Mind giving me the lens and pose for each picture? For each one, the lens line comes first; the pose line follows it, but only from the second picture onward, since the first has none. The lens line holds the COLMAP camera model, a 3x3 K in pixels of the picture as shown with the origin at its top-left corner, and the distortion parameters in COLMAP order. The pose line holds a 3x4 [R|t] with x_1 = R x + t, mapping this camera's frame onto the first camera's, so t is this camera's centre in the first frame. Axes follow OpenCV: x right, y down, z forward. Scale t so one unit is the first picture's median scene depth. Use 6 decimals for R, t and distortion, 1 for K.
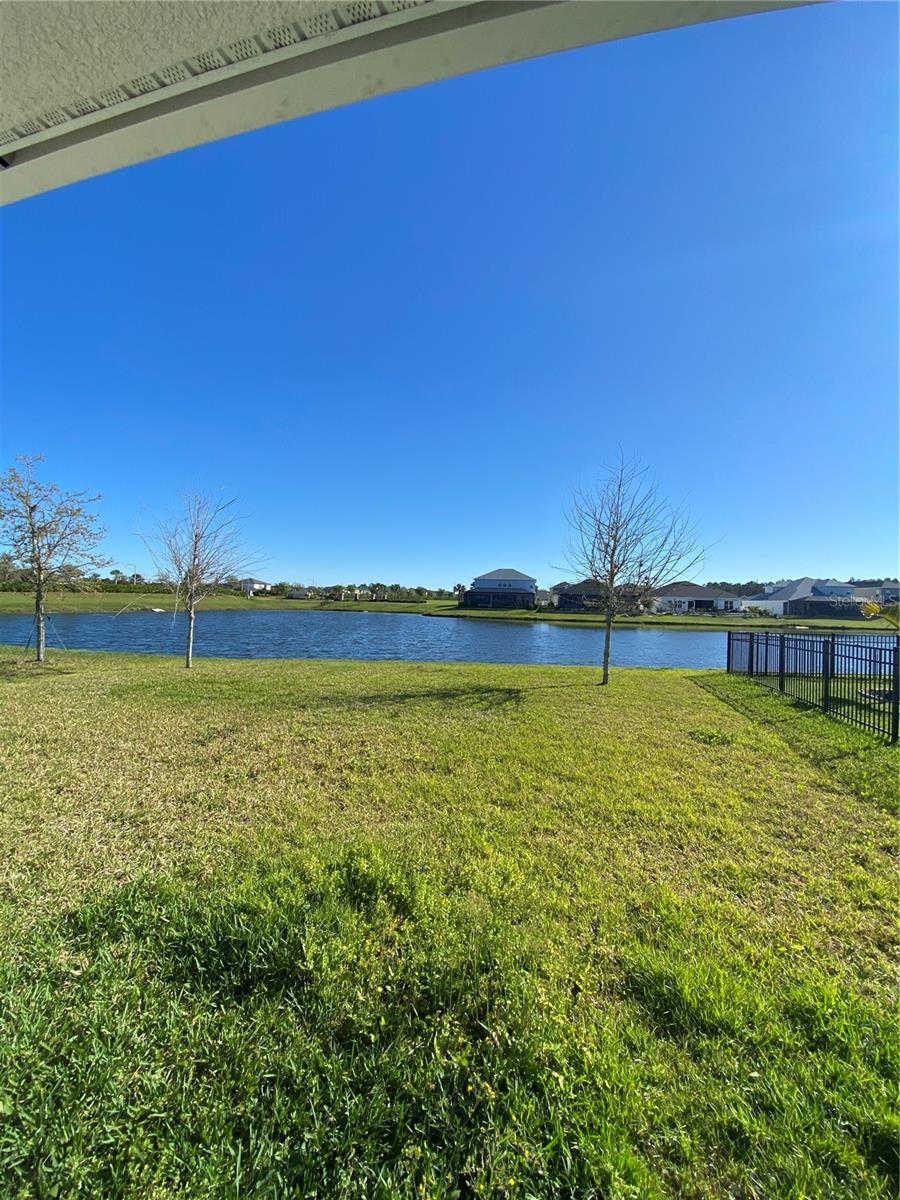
lens RADIAL K [[489.3, 0, 450.0], [0, 489.3, 600.0], [0, 0, 1]] dist [0.022162, -0.020759]
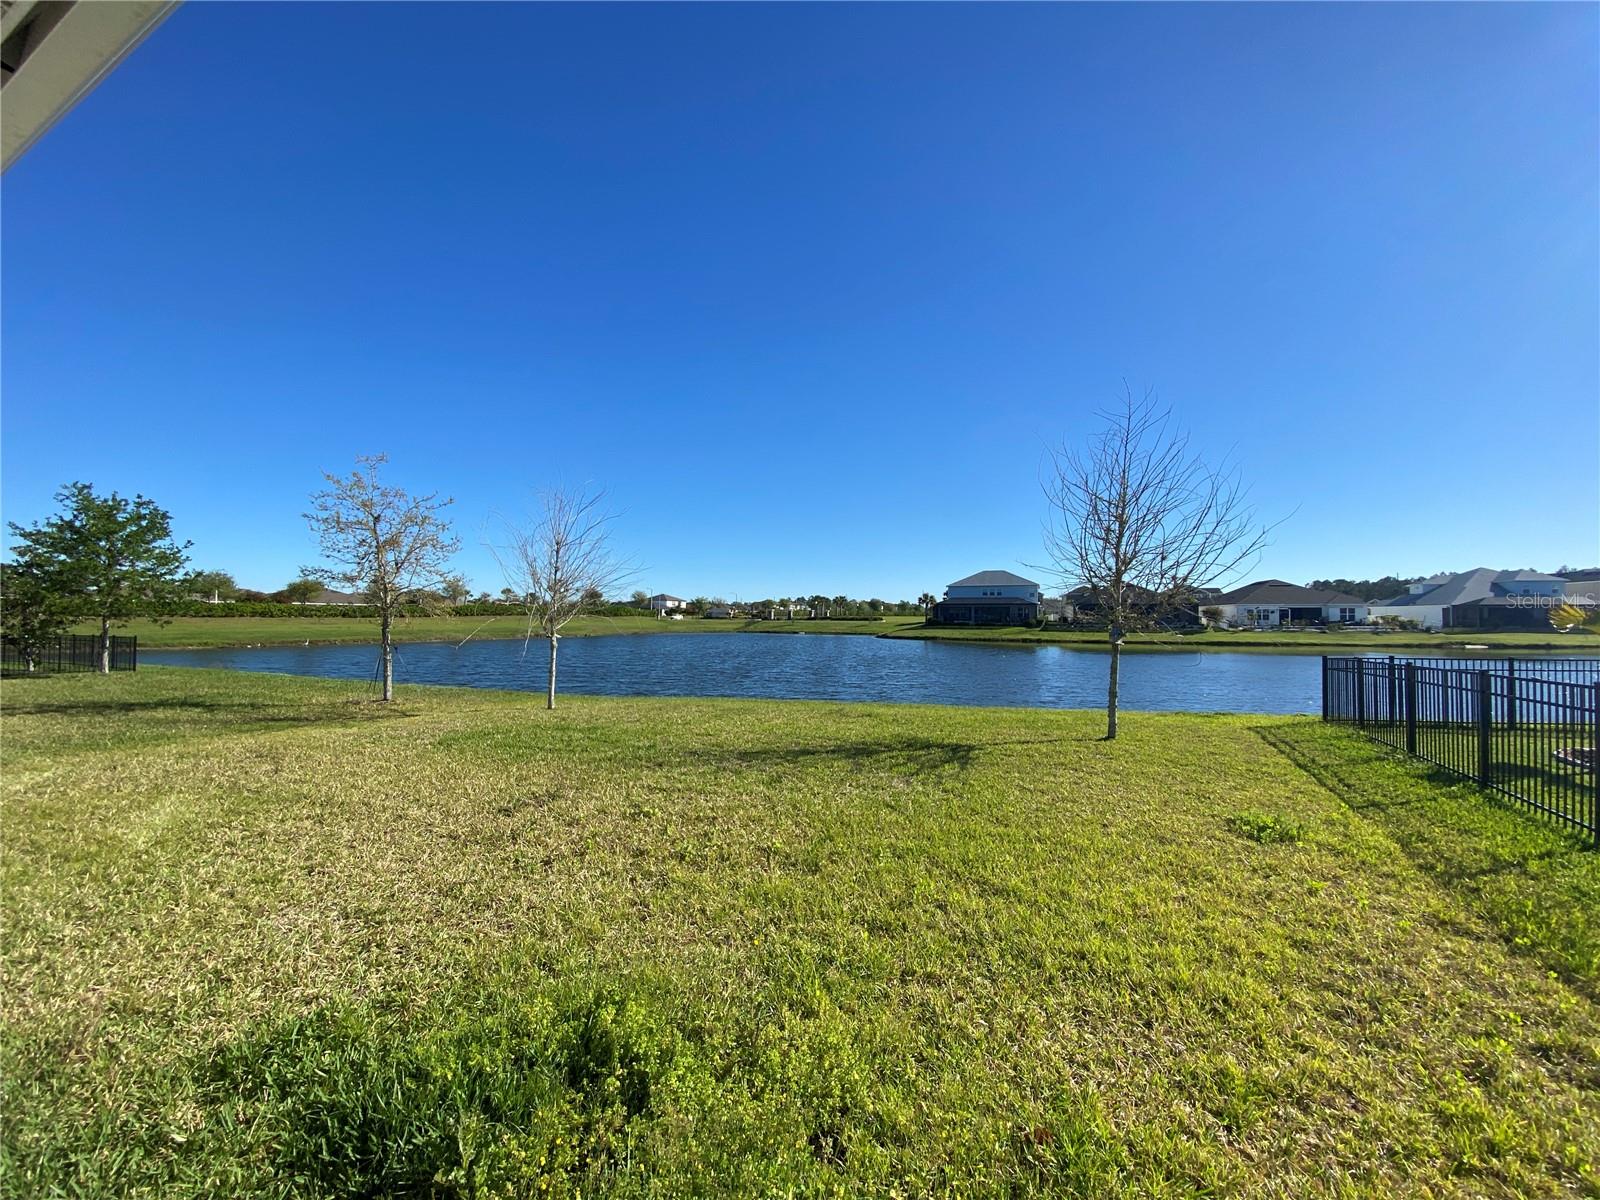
lens RADIAL K [[652.4, 0, 796.1], [0, 652.4, 602.8], [0, 0, 1]] dist [0.022162, -0.020759]
pose [[0.981938, -0.025496, -0.187477, 0.157986], [0.021451, 0.999492, -0.023575, -0.001108], [0.187983, 0.019127, 0.981986, 0.094109]]
